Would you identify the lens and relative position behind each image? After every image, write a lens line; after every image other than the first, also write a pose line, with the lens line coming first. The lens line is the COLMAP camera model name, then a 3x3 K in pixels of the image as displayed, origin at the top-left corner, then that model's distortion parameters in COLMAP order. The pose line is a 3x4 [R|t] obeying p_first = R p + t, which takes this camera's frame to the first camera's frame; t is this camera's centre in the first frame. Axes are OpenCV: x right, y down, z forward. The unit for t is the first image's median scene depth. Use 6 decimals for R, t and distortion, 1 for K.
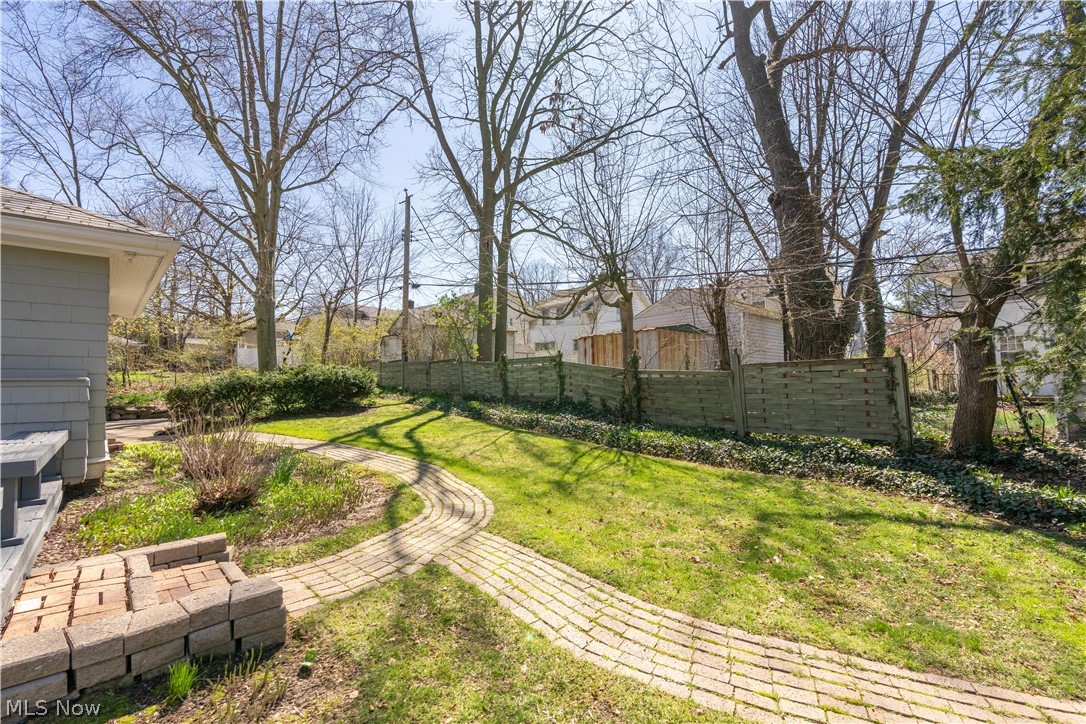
lens RADIAL K [[487.7, 0, 546.0], [0, 487.7, 360.3], [0, 0, 1]] dist [-0.002104, -0.000122]
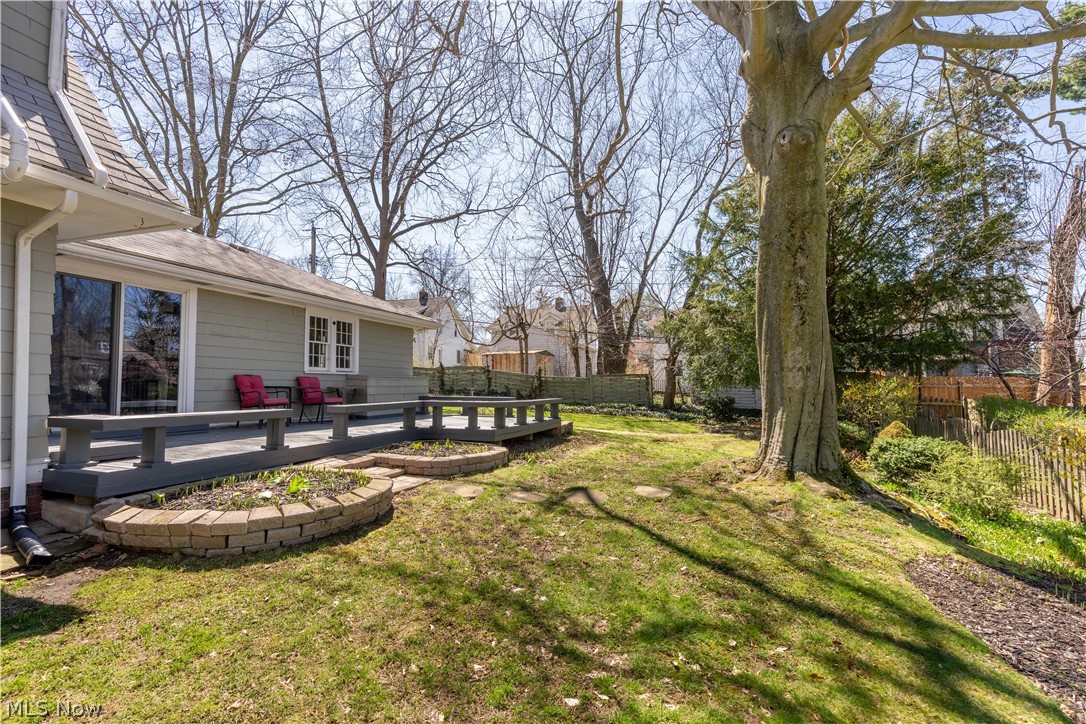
lens RADIAL K [[487.7, 0, 546.0], [0, 487.7, 360.3], [0, 0, 1]] dist [-0.002104, -0.000122]
pose [[0.877897, 0.035037, 0.477566, -1.137783], [-0.035046, 0.999346, -0.008893, -0.040713], [-0.477565, -0.008930, 0.878551, -1.173920]]
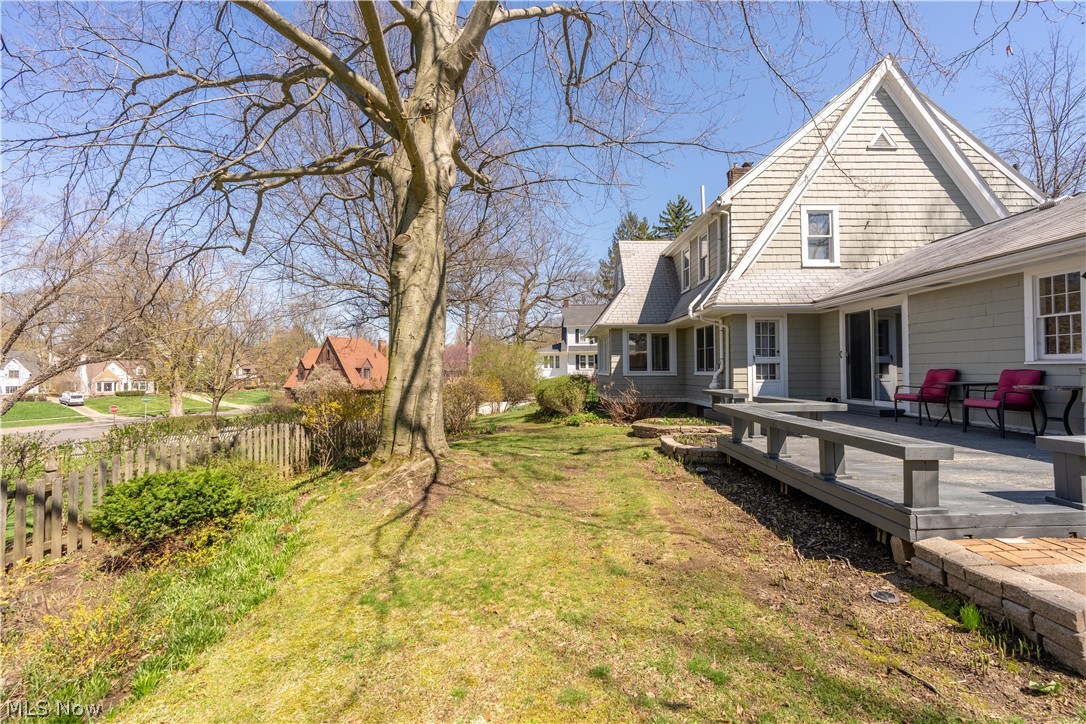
lens RADIAL K [[487.7, 0, 546.0], [0, 487.7, 360.3], [0, 0, 1]] dist [-0.002104, -0.000122]
pose [[-0.667528, 0.002991, -0.744579, 0.295797], [0.057354, 0.997227, -0.047413, -0.009418], [0.742373, -0.074354, -0.665848, 0.319828]]
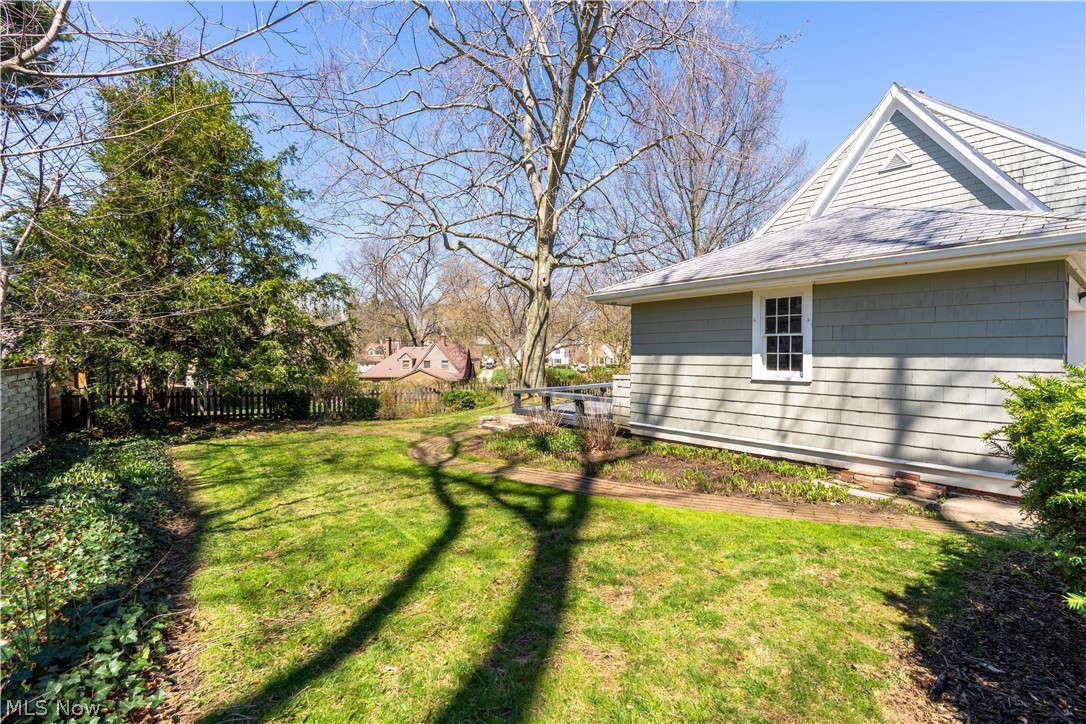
lens RADIAL K [[487.7, 0, 546.0], [0, 487.7, 360.3], [0, 0, 1]] dist [-0.002104, -0.000122]
pose [[-0.997873, 0.006931, 0.064820, -0.533438], [0.004677, 0.999381, -0.034854, 0.024258], [-0.065022, -0.034477, -0.997288, 1.984131]]
